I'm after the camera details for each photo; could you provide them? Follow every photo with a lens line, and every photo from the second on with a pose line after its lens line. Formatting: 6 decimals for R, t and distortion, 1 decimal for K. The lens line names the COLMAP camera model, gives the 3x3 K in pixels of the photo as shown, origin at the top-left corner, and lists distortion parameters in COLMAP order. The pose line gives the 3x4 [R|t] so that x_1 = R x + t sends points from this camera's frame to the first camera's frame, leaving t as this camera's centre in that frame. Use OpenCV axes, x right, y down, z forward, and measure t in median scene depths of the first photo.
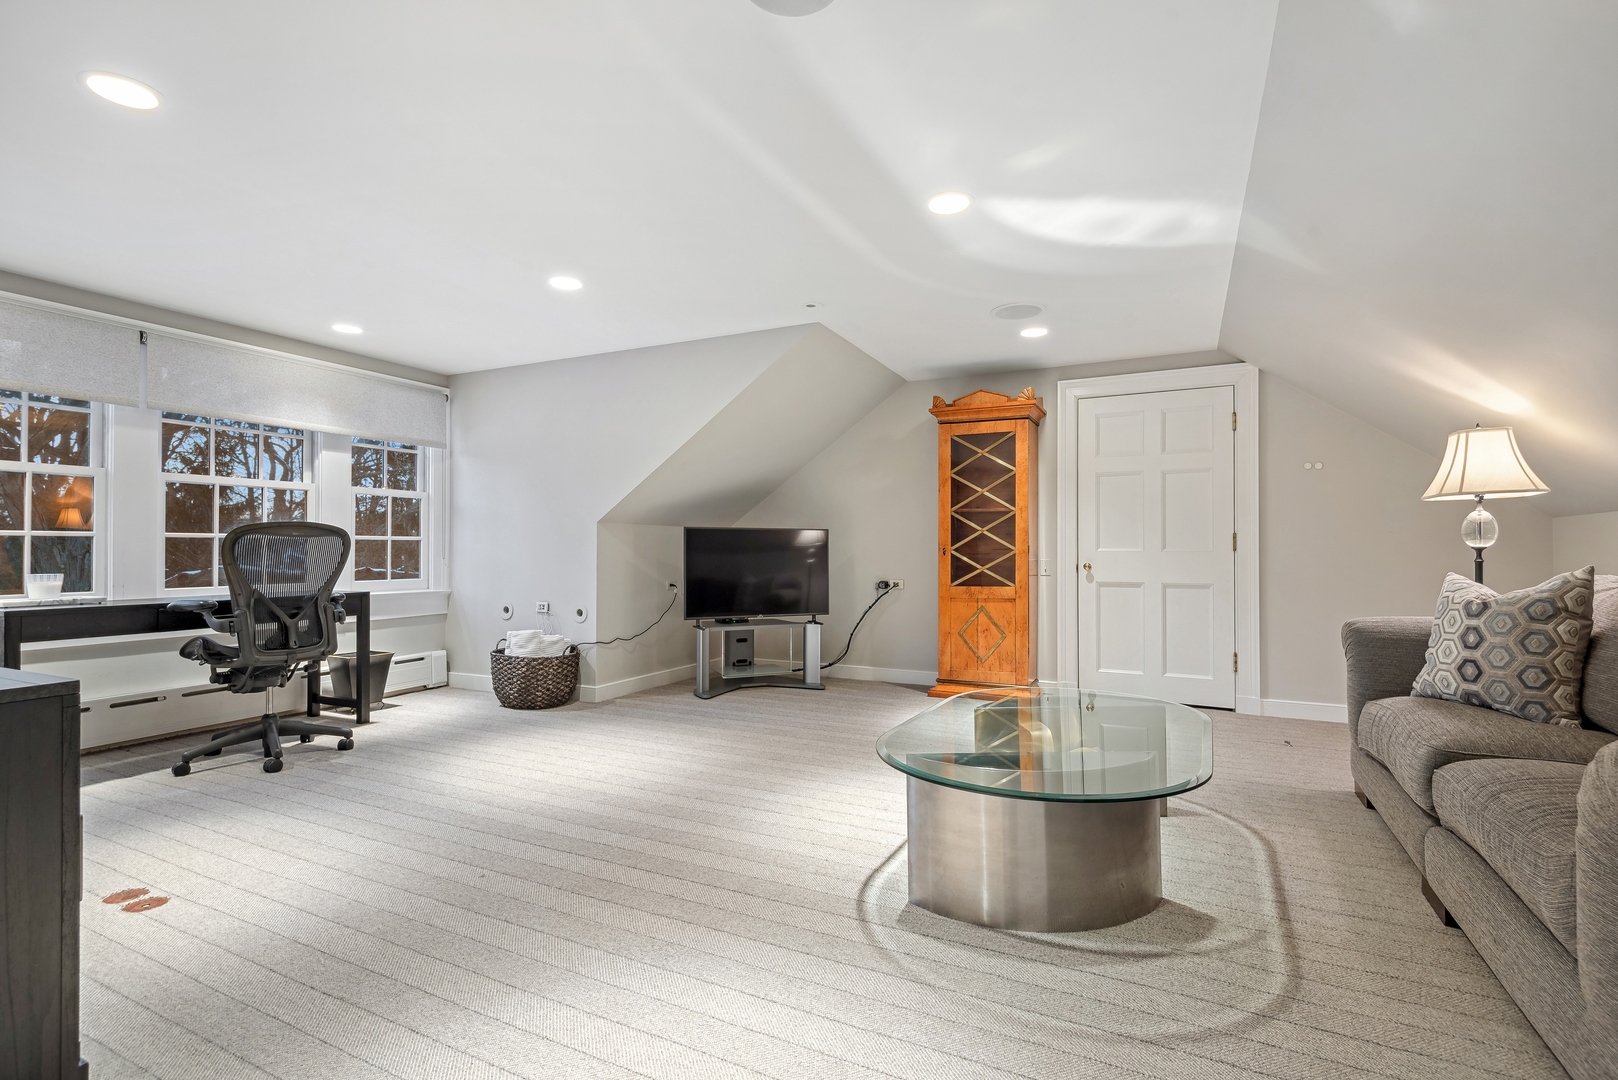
lens RADIAL K [[739.2, 0, 800.8], [0, 739.2, 543.0], [0, 0, 1]] dist [0.002562, 0.000082]
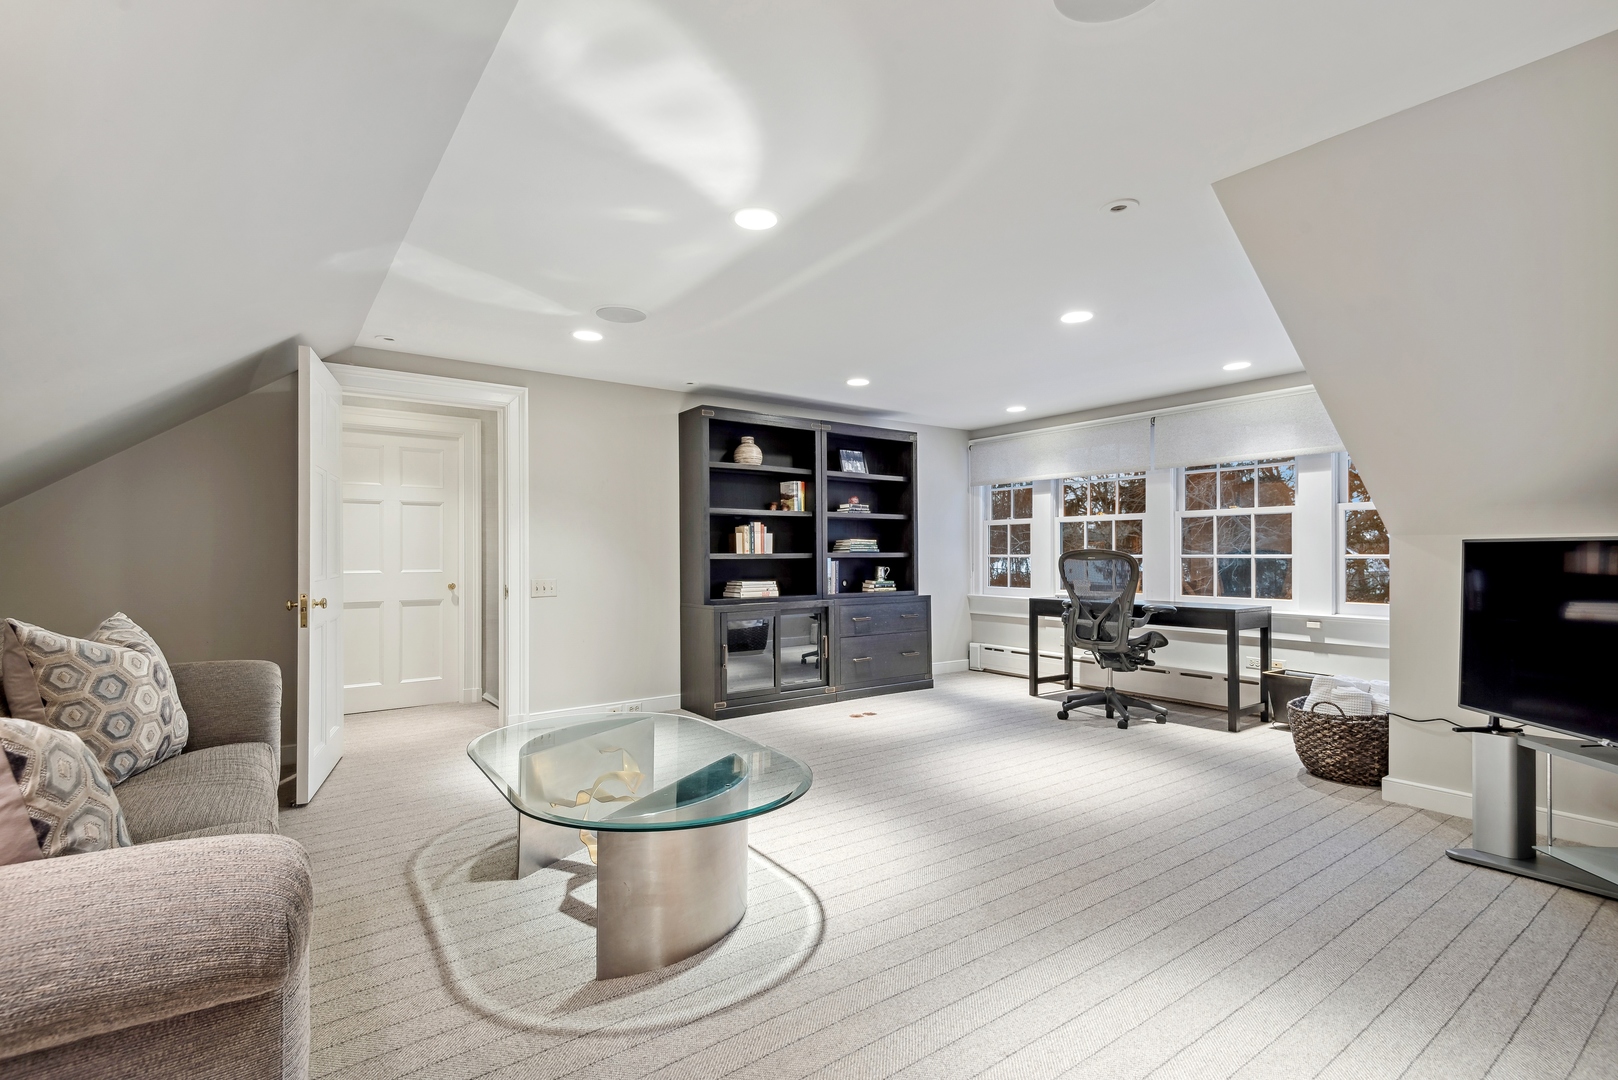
lens RADIAL K [[739.2, 0, 800.3], [0, 739.2, 540.7], [0, 0, 1]] dist [0.002562, 0.000082]
pose [[-0.446792, -0.012459, -0.894551, 1.229967], [0.006907, 0.999825, -0.017375, -0.031329], [0.894611, -0.013941, -0.446628, 1.768274]]
